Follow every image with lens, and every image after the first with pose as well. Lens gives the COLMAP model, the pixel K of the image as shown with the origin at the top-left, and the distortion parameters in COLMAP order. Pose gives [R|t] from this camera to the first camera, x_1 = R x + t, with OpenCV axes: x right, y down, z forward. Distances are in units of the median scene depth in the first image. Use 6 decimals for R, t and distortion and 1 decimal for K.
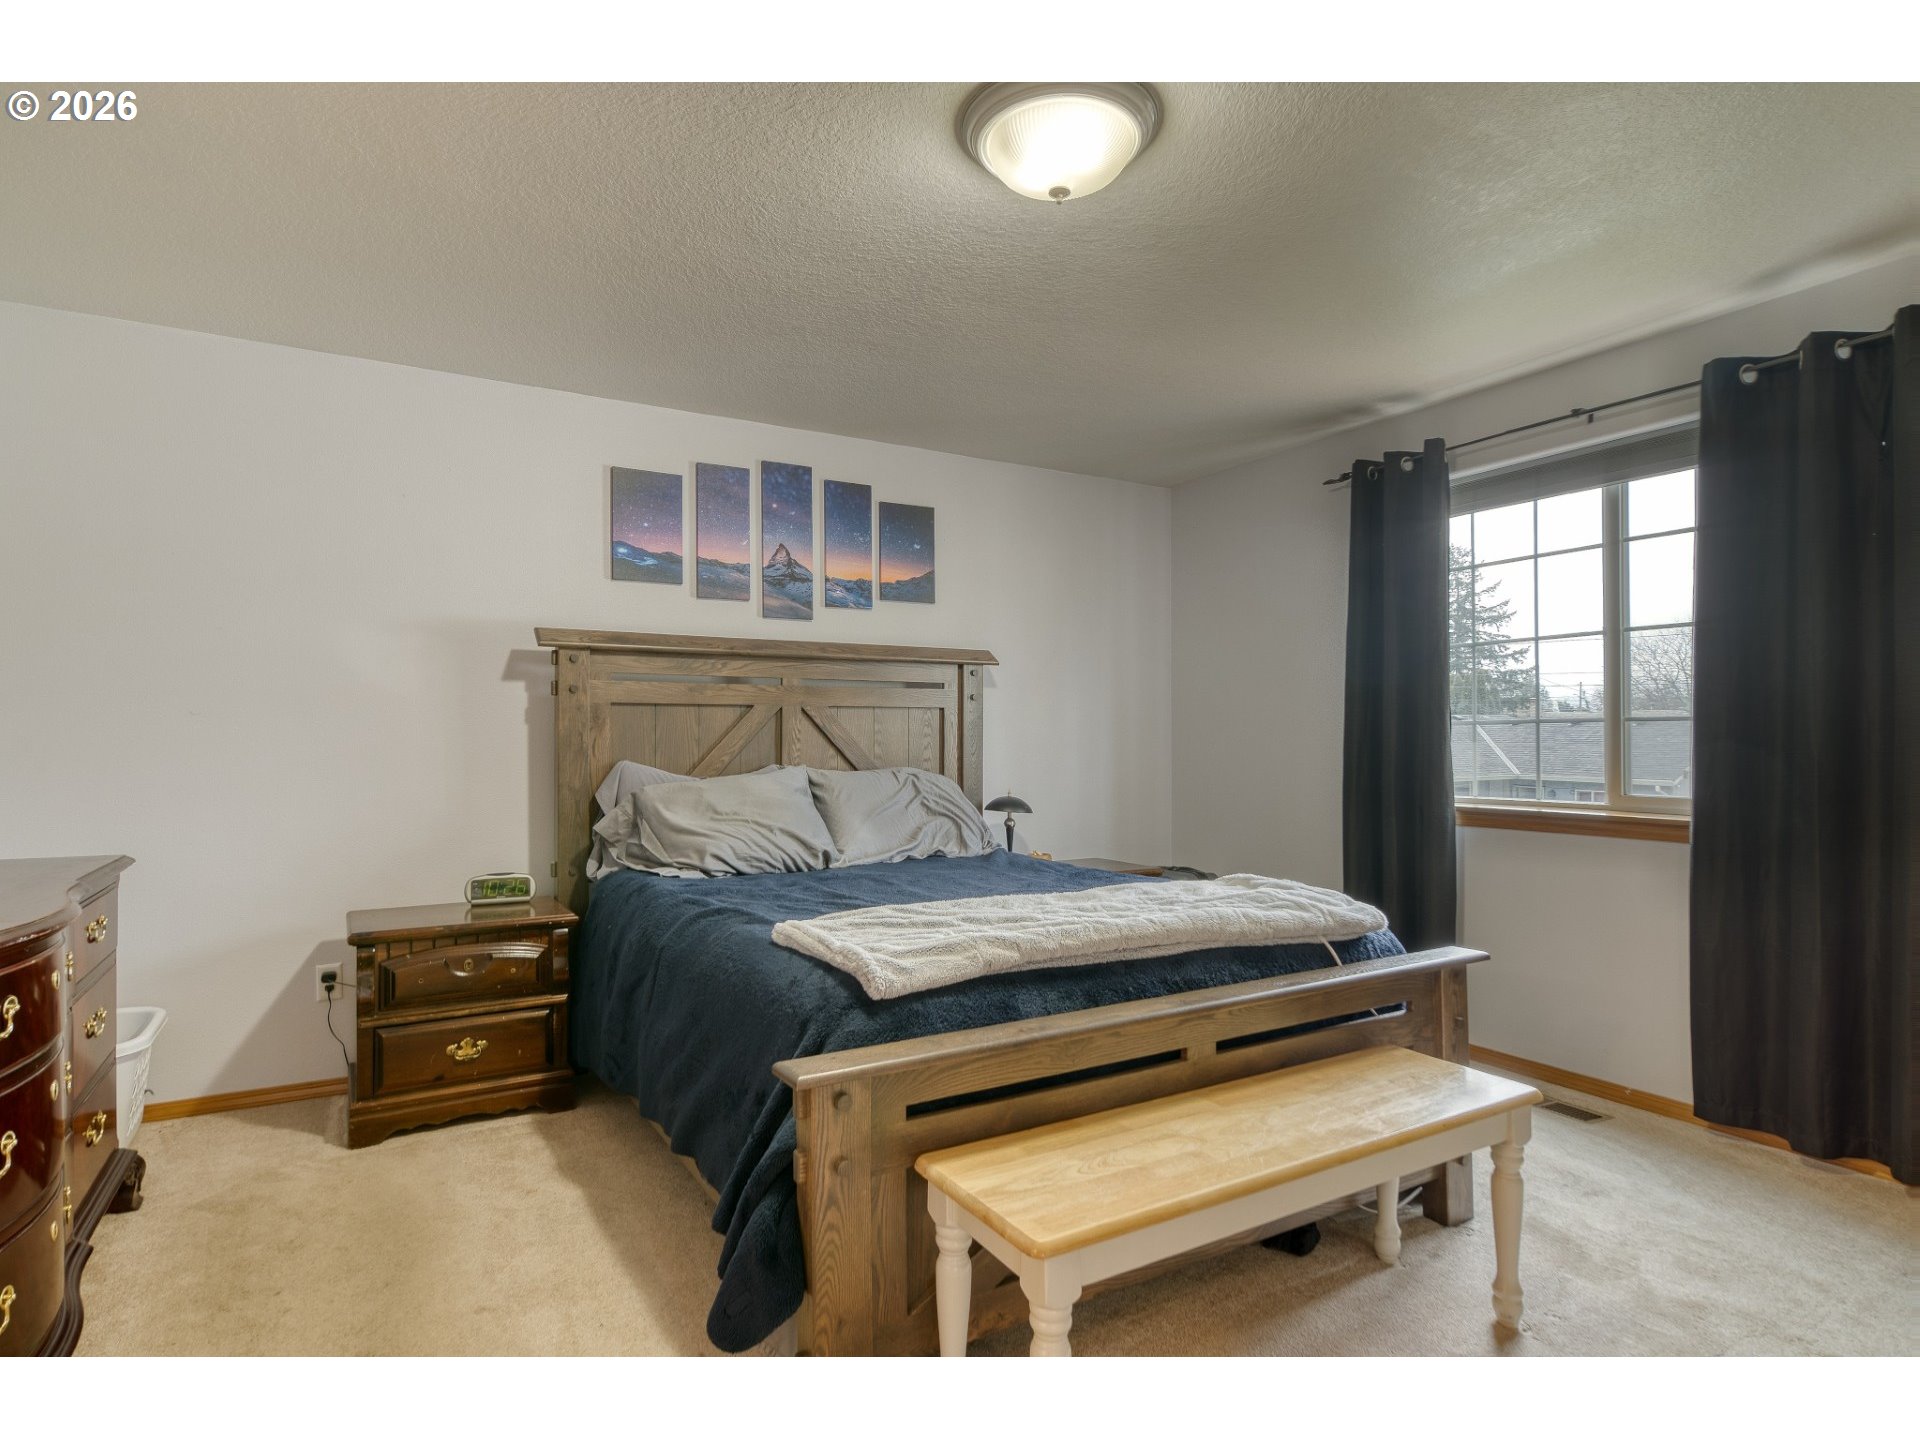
lens RADIAL K [[1007.7, 0, 962.5], [0, 1007.7, 730.9], [0, 0, 1]] dist [-0.004817, 0.000201]
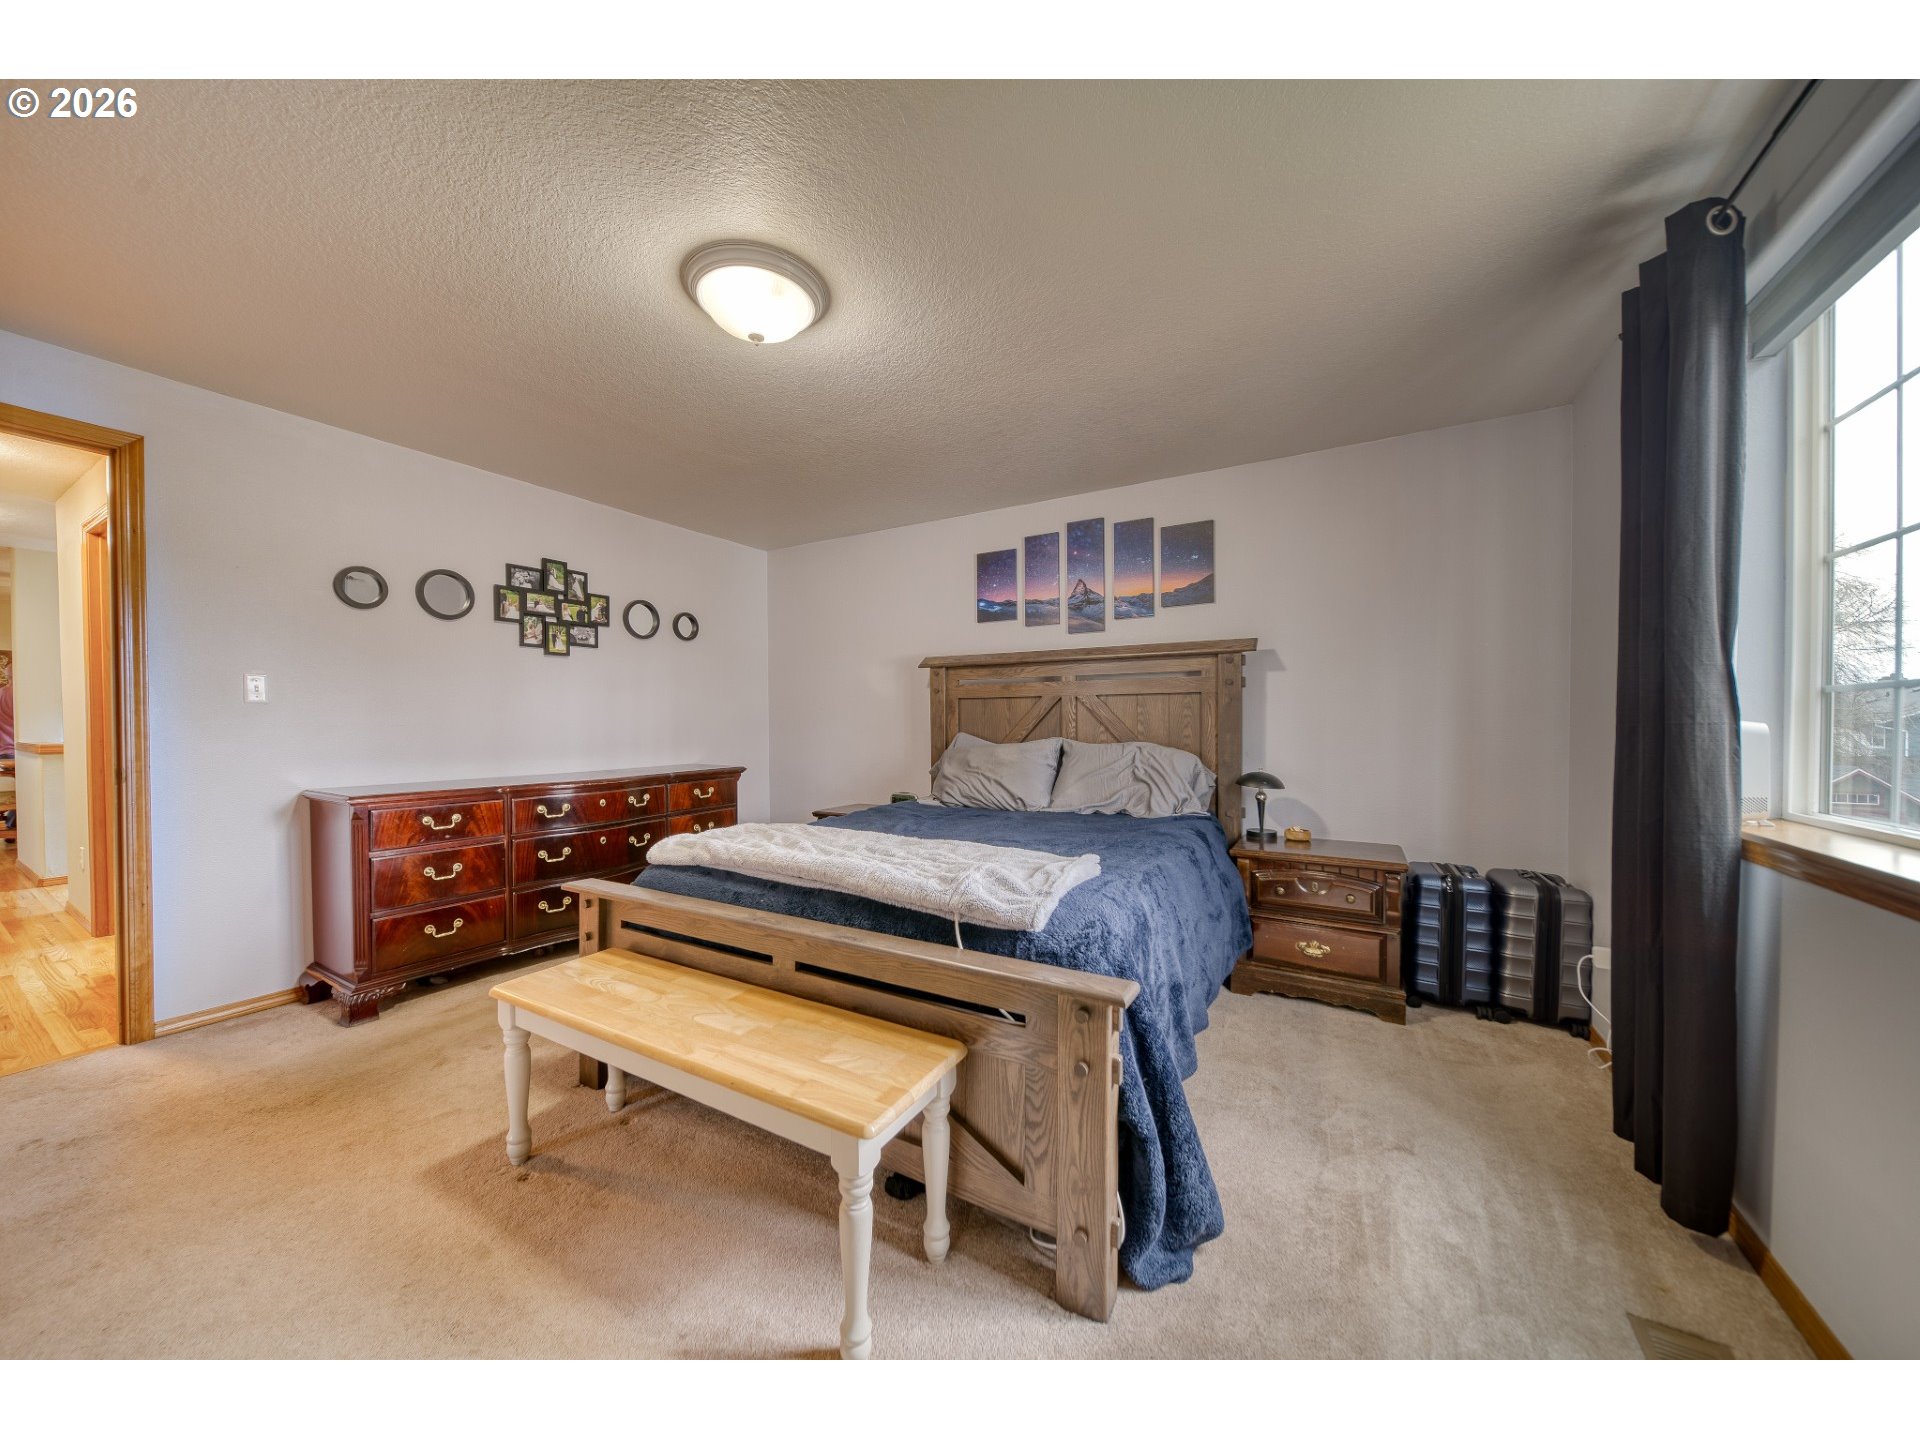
lens RADIAL K [[673.2, 0, 961.5], [0, 673.2, 728.4], [0, 0, 1]] dist [-0.001031, -0.000001]
pose [[0.495036, 0.009998, -0.868815, 0.560257], [0.008521, 0.999830, 0.016361, 0.003946], [0.868831, -0.015502, 0.494866, 0.400706]]
